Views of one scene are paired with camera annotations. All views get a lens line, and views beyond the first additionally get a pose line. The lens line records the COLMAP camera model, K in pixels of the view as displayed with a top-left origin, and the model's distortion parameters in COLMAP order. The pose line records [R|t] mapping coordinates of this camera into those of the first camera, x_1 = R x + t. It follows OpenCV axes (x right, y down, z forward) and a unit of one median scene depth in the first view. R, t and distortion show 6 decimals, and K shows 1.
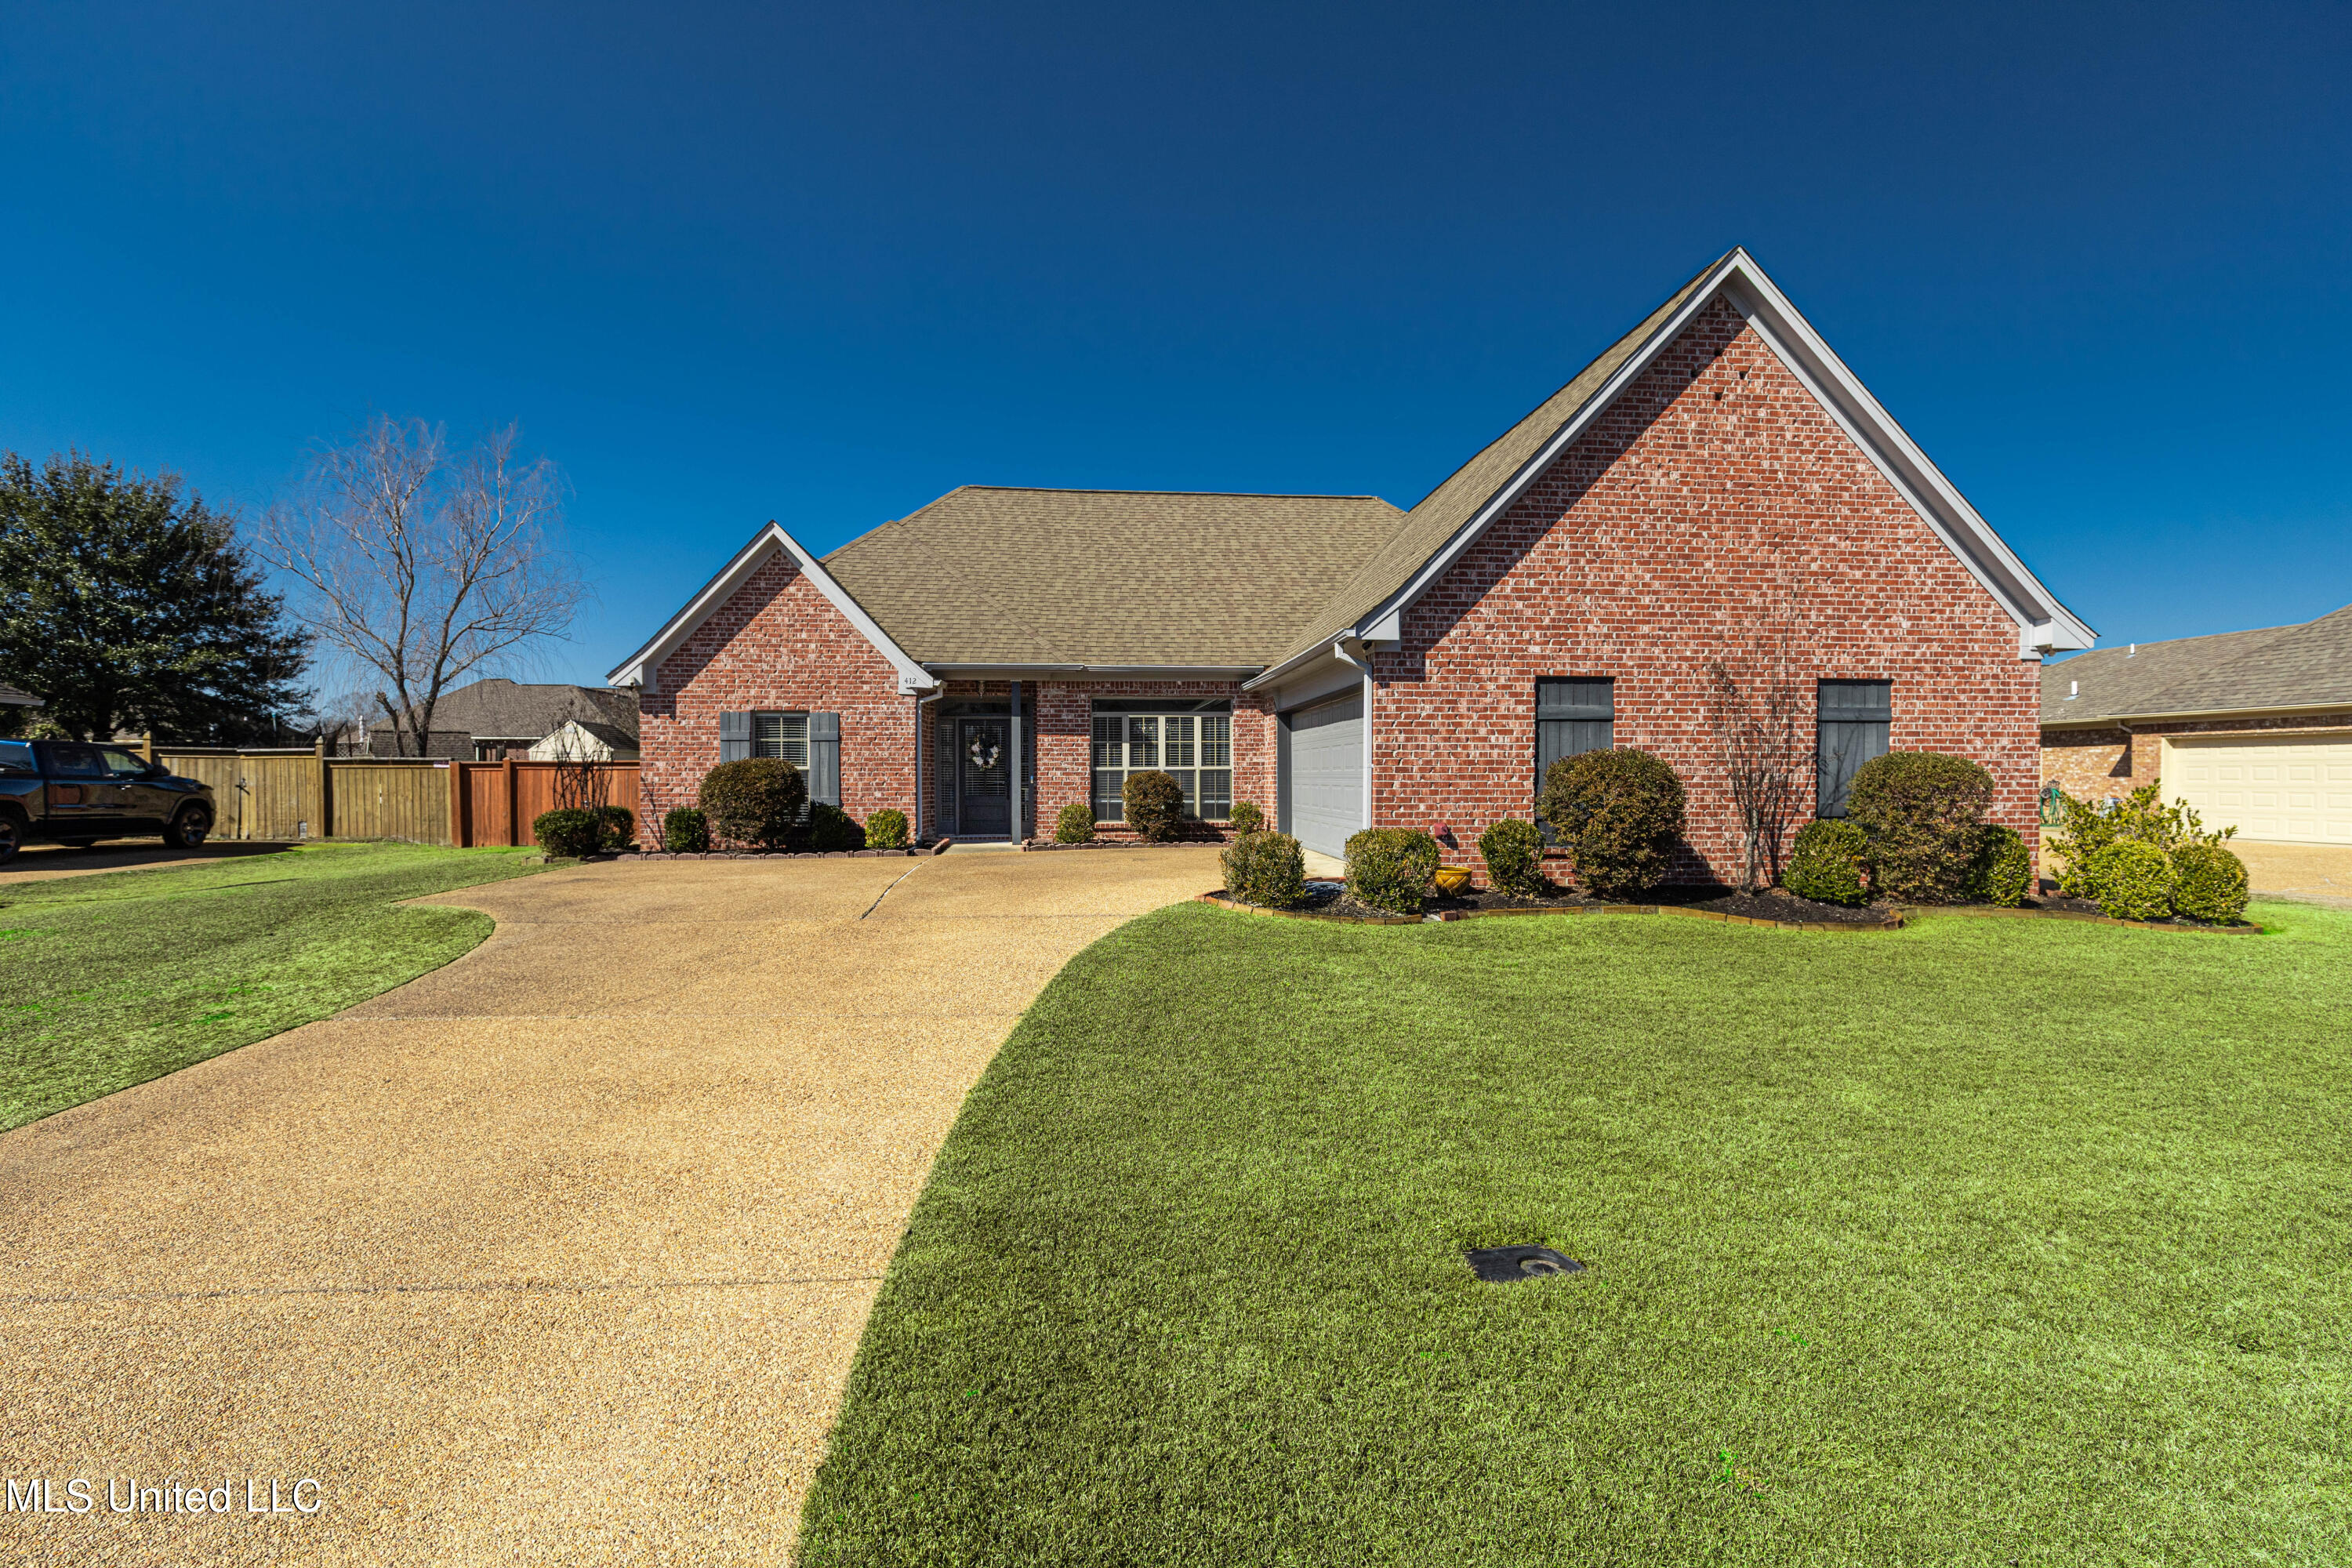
lens RADIAL K [[1076.3, 0, 1172.5], [0, 1076.3, 788.4], [0, 0, 1]] dist [0.001484, 0.000090]
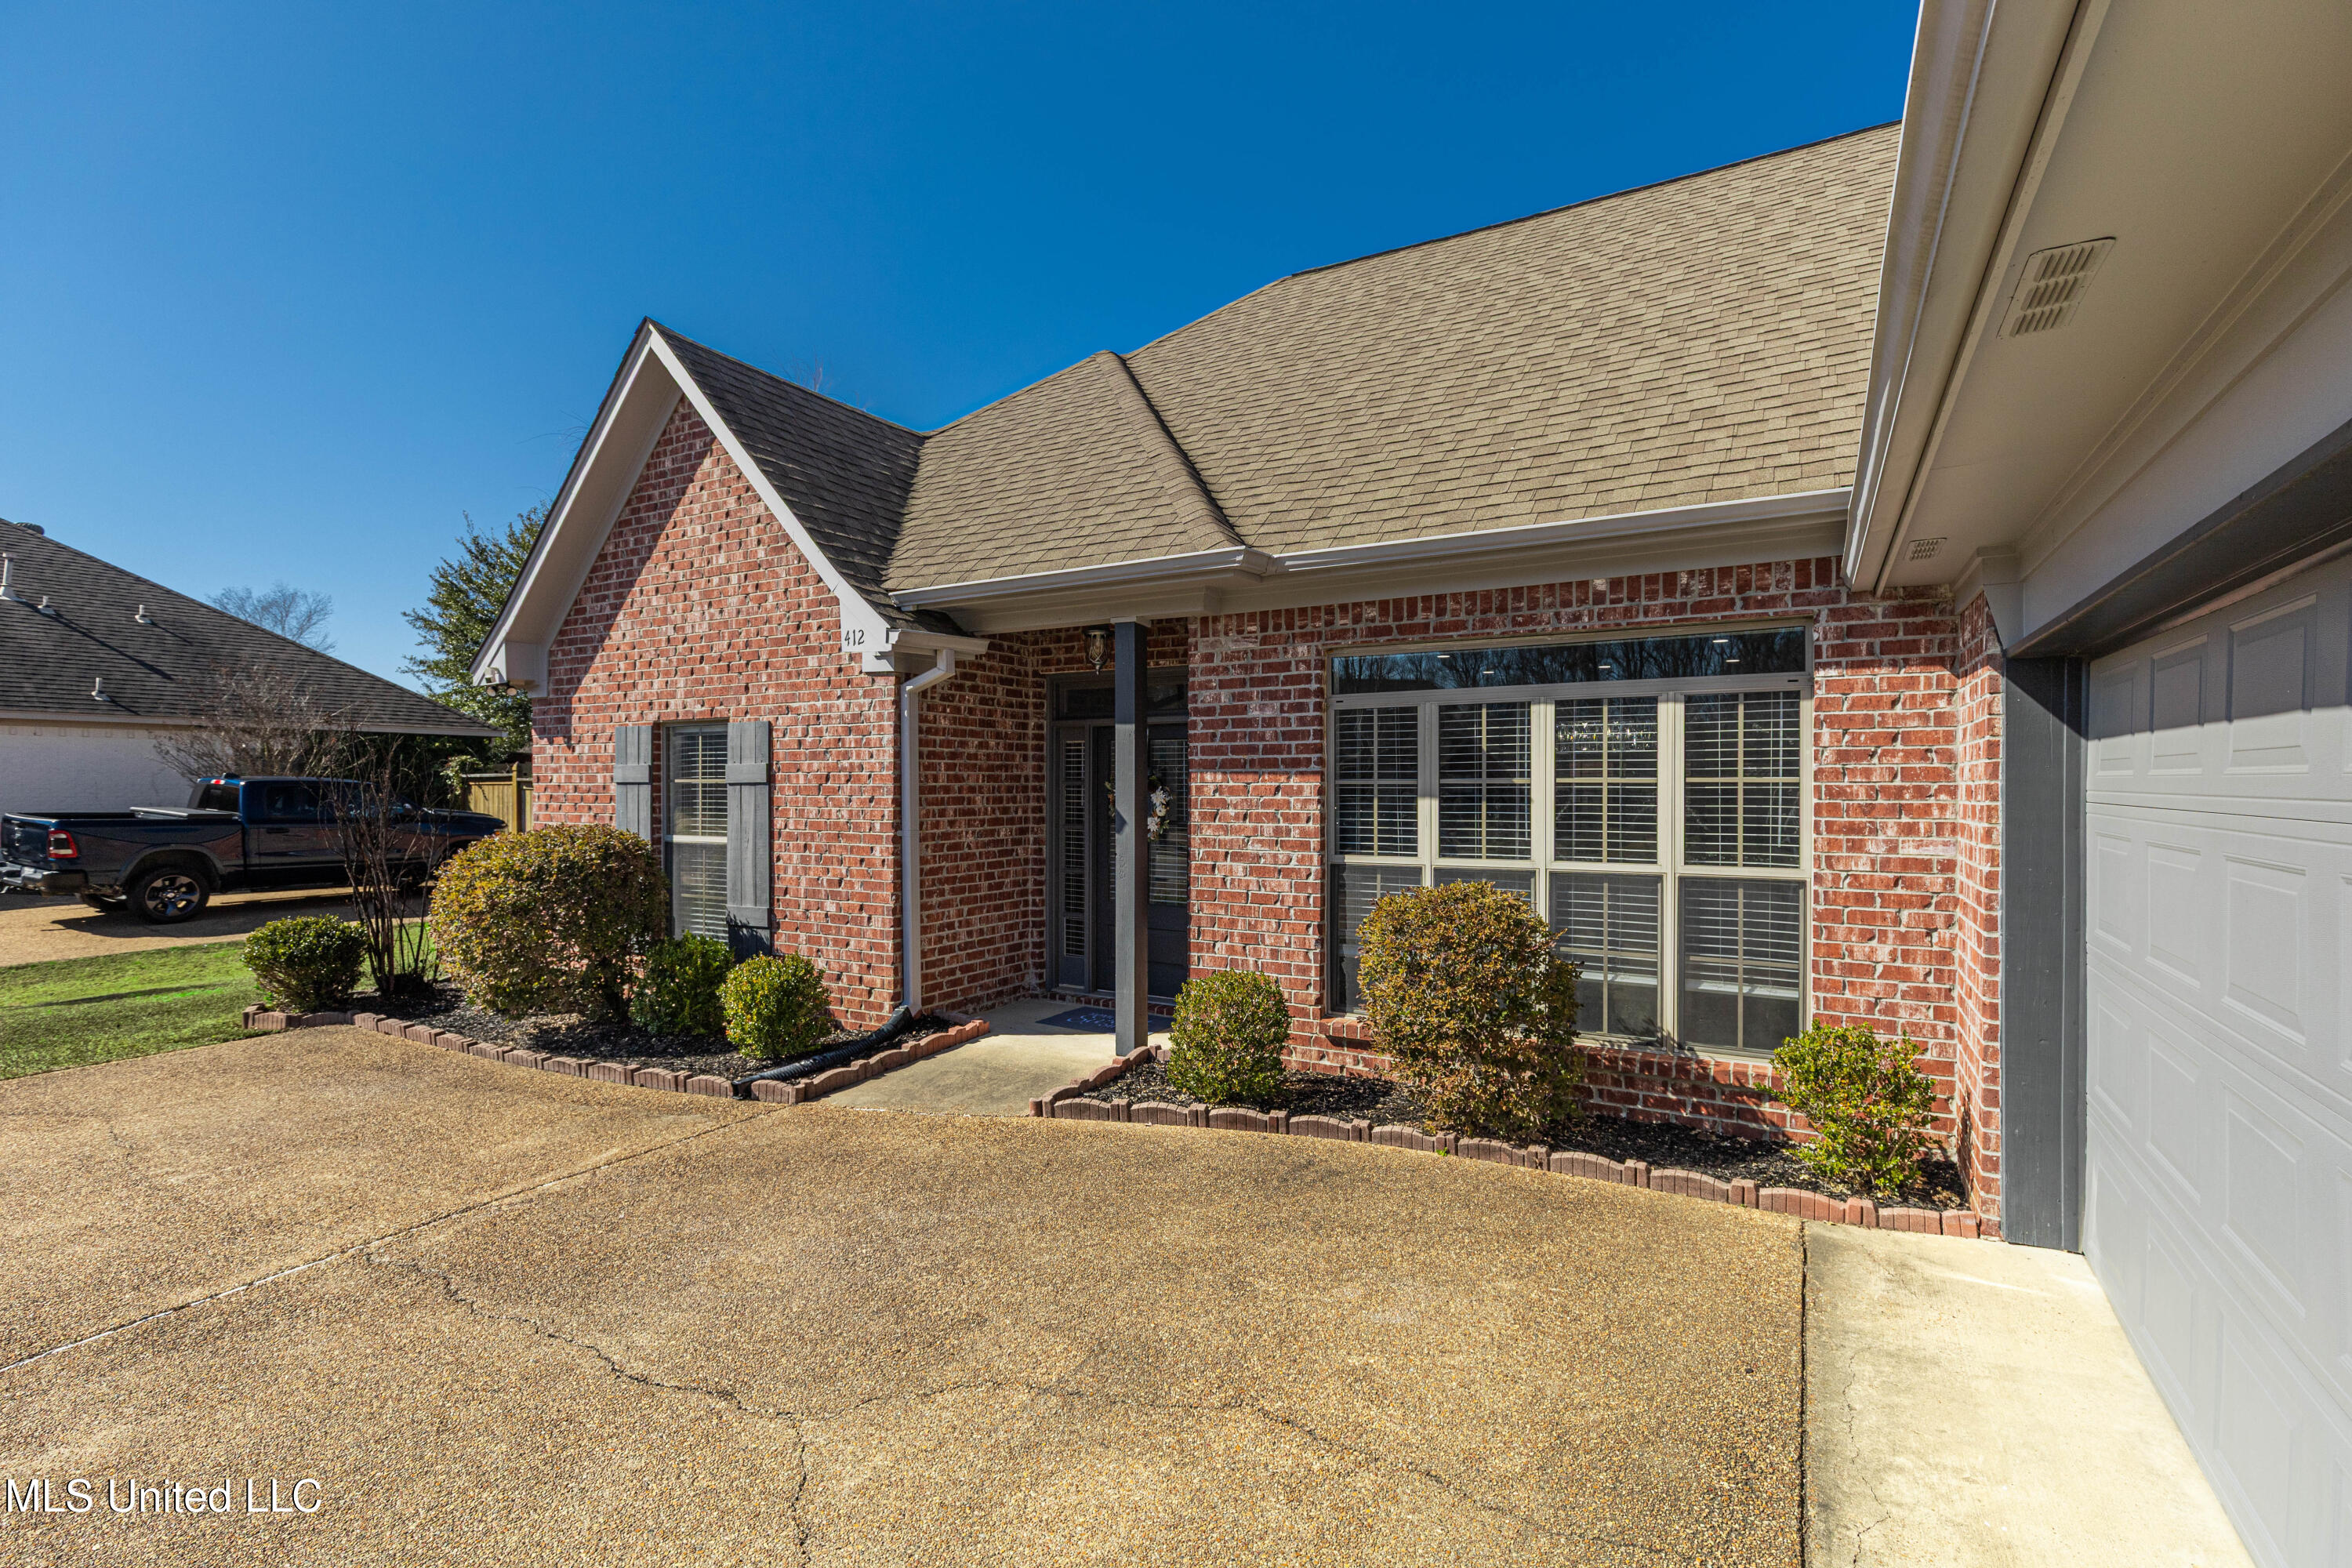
lens RADIAL K [[1076.3, 0, 1172.5], [0, 1076.3, 788.4], [0, 0, 1]] dist [0.001484, 0.000090]
pose [[0.809324, 0.005272, -0.587339, 0.093087], [-0.006268, 0.999980, 0.000339, -0.043799], [0.587330, 0.003407, 0.809341, 0.738887]]
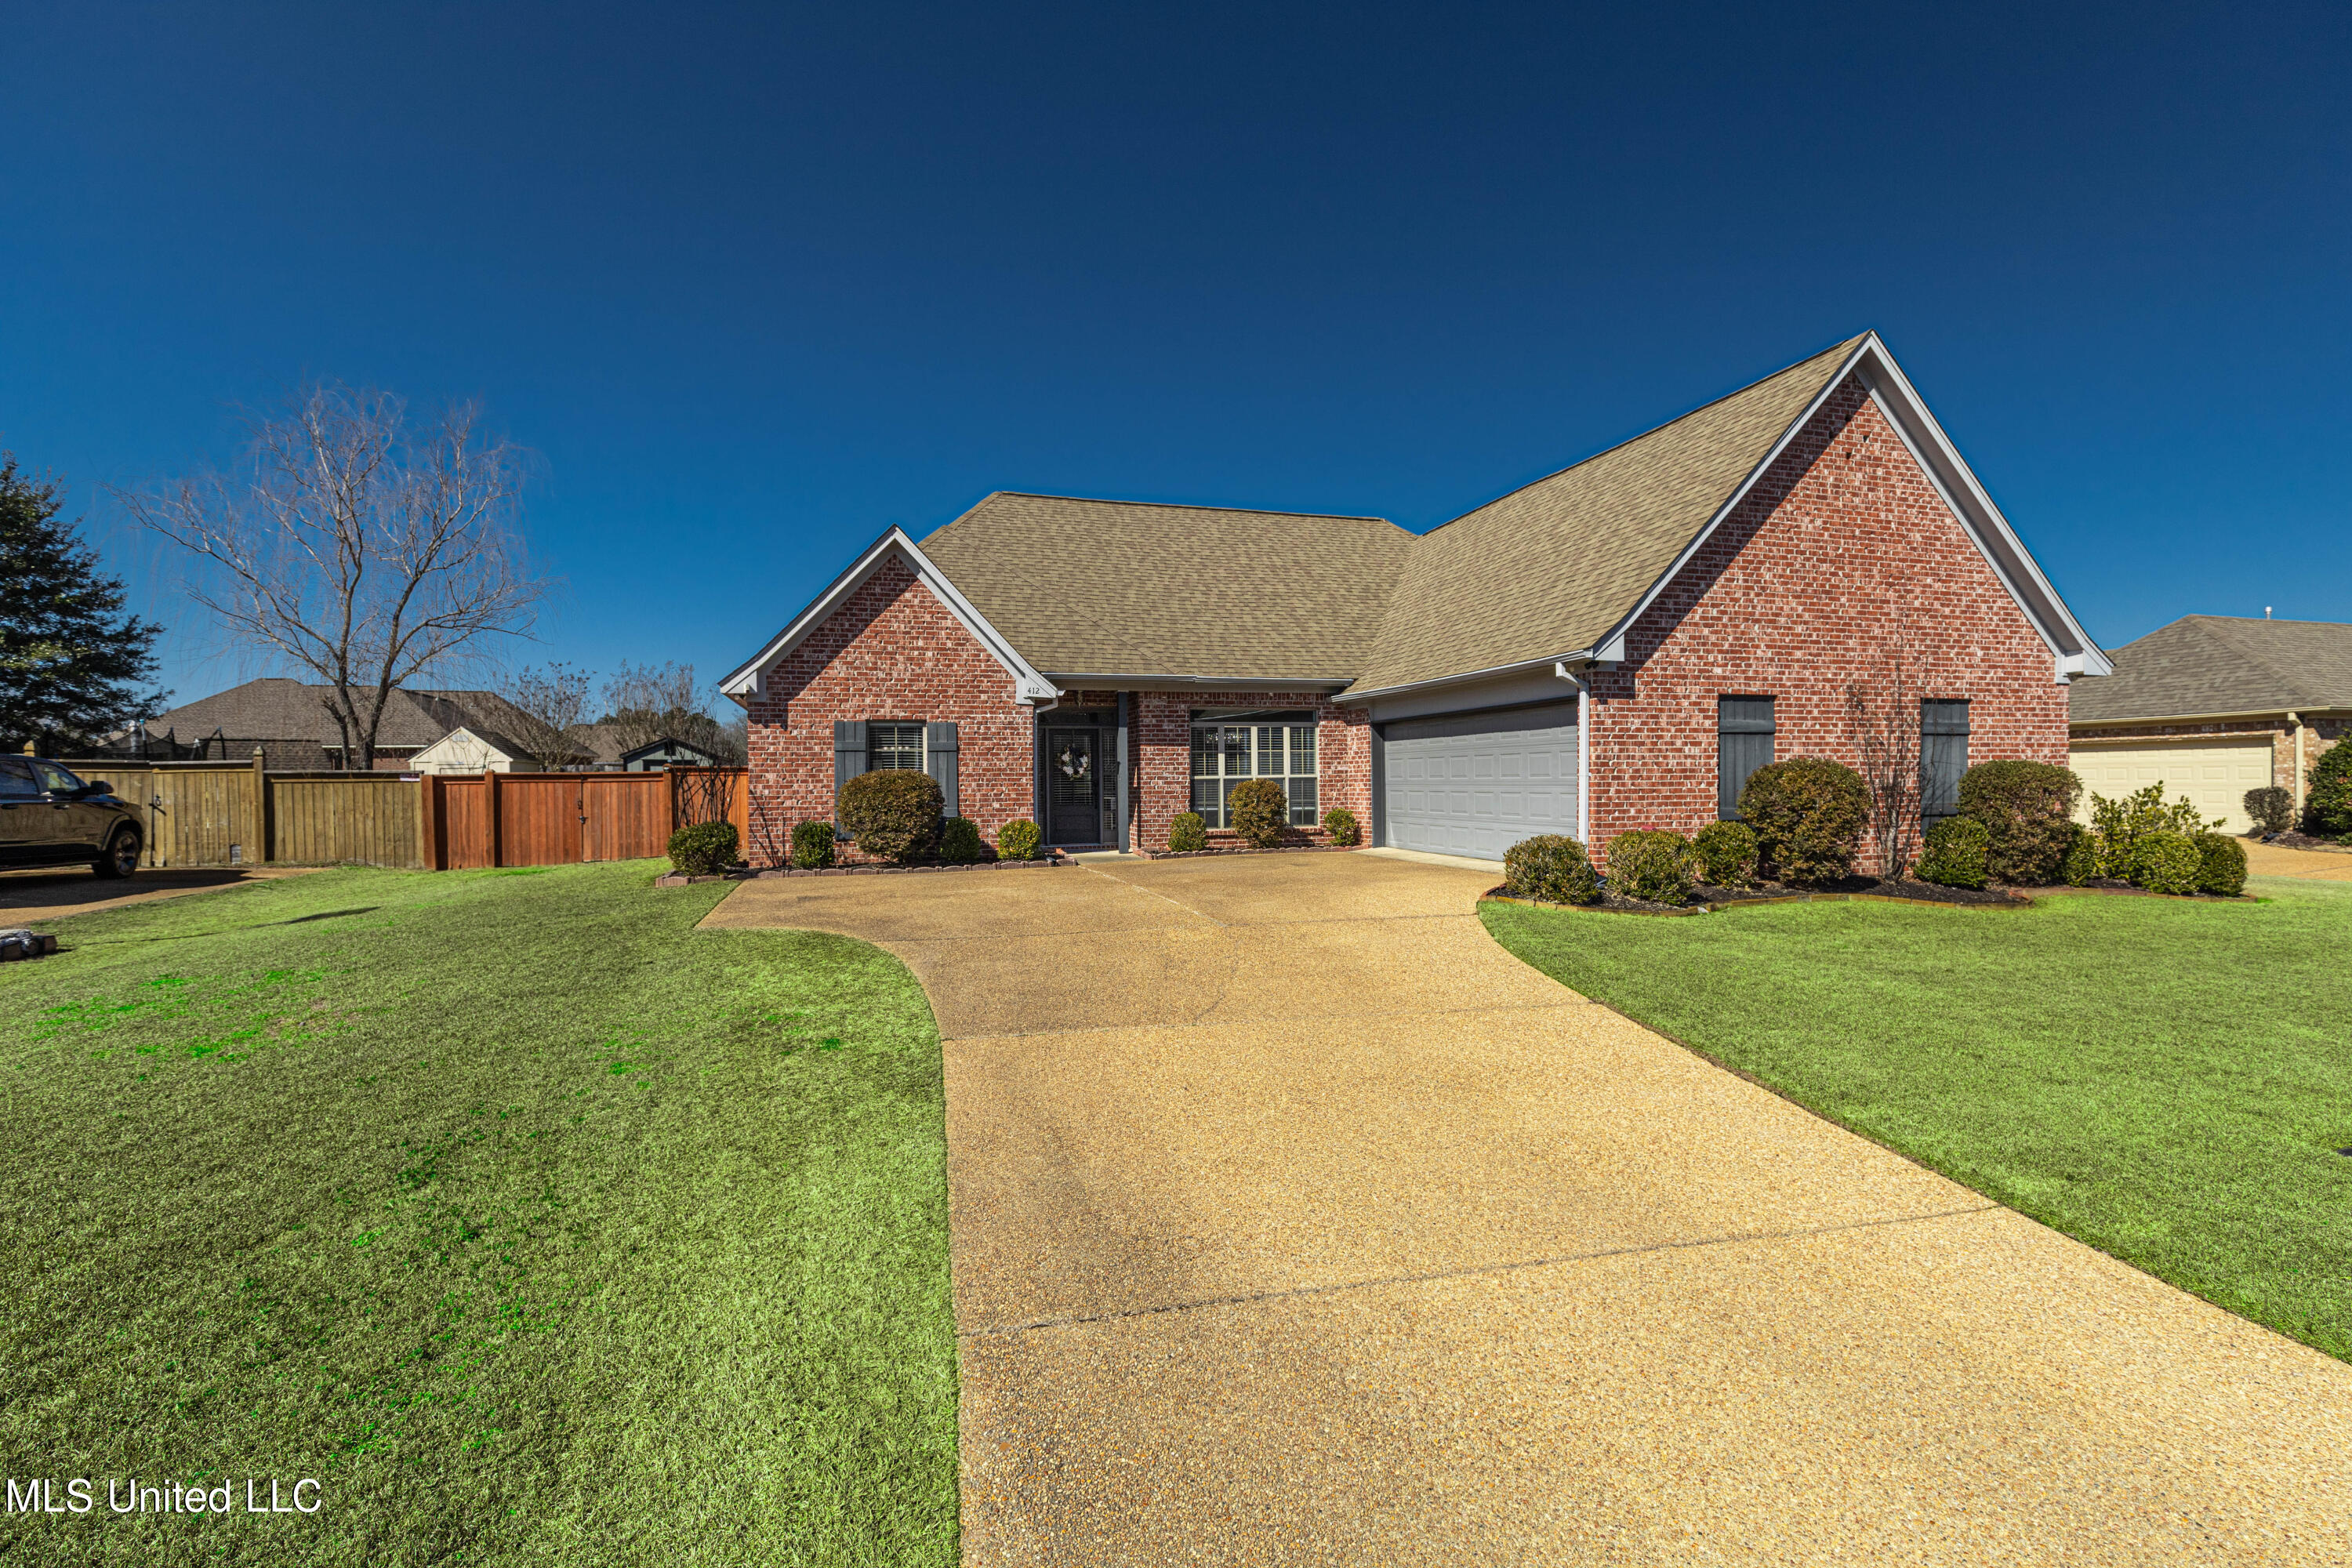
lens RADIAL K [[1083.4, 0, 1176.0], [0, 1083.4, 784.0], [0, 0, 1]] dist [0.001418, -0.000029]
pose [[0.981007, -0.007986, 0.193810, -0.307848], [0.009842, 0.999914, -0.008615, -0.003958], [-0.193725, 0.010359, 0.981001, -0.005387]]
